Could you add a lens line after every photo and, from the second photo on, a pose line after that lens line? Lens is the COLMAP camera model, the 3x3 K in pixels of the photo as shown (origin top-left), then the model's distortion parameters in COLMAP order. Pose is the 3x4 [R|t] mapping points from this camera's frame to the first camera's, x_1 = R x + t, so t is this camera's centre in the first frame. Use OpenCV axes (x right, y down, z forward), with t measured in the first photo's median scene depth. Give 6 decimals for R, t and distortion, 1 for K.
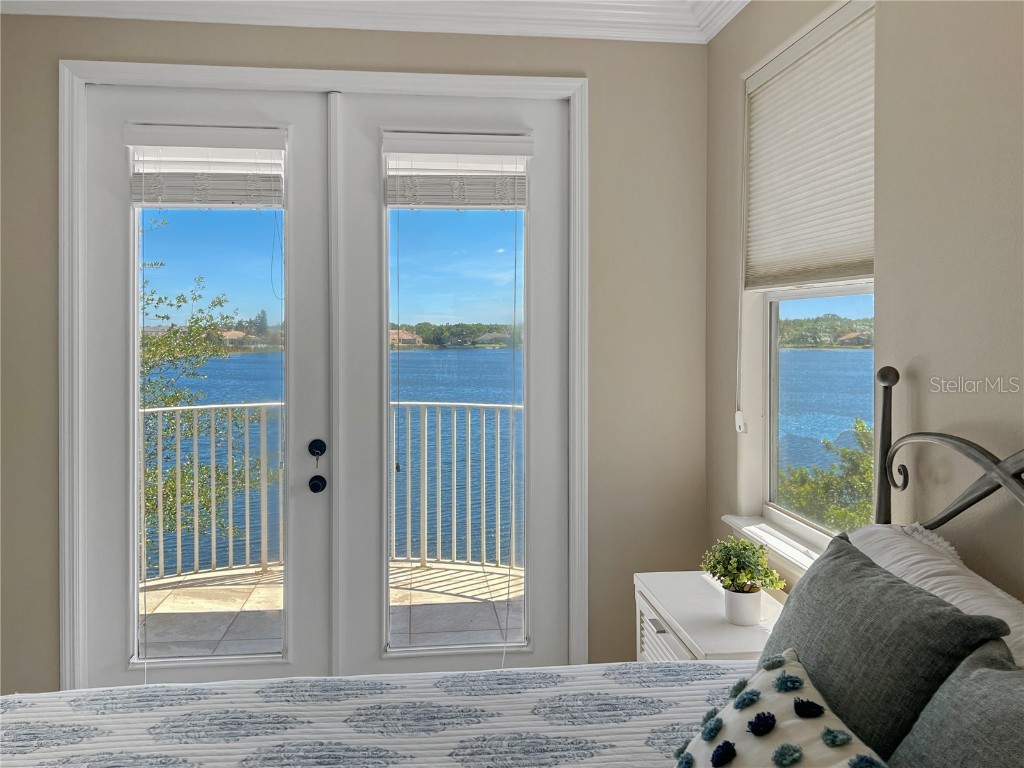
lens RADIAL K [[862.7, 0, 537.0], [0, 862.7, 355.9], [0, 0, 1]] dist [0.010614, -0.010384]
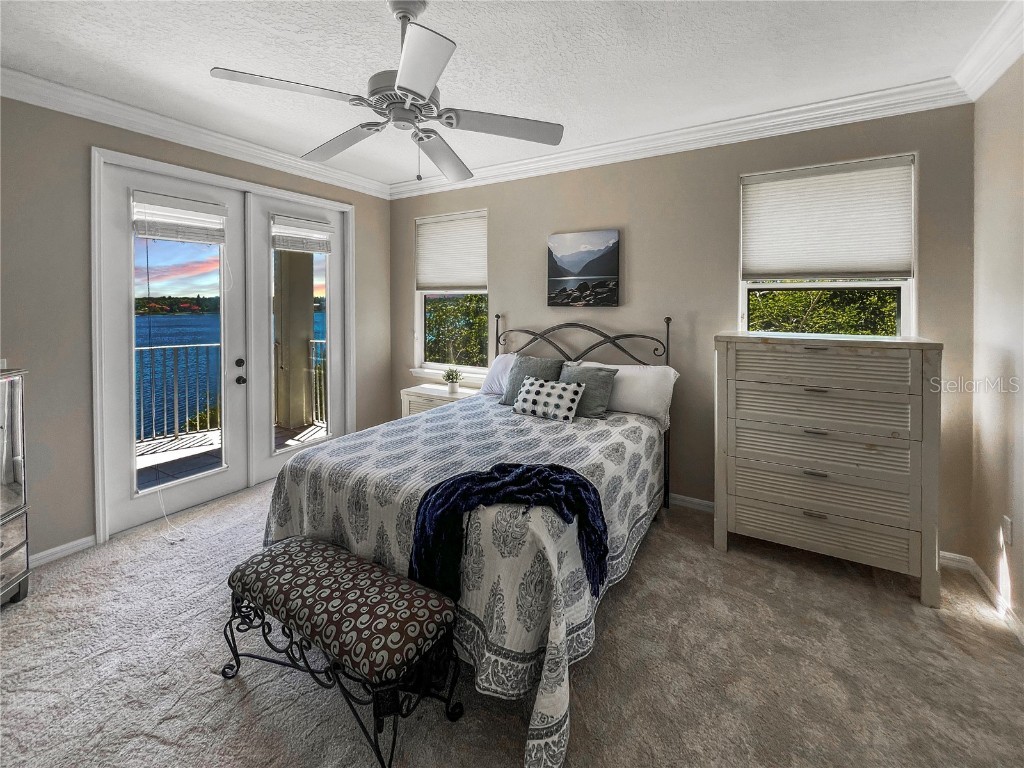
lens RADIAL K [[419.5, 0, 515.8], [0, 419.5, 315.8], [0, 0, 1]] dist [-0.002385, 0.001273]
pose [[0.614062, -0.025171, 0.788856, -0.652318], [0.025461, 0.999603, 0.012076, -0.000802], [-0.788847, 0.012669, 0.614459, -0.136858]]
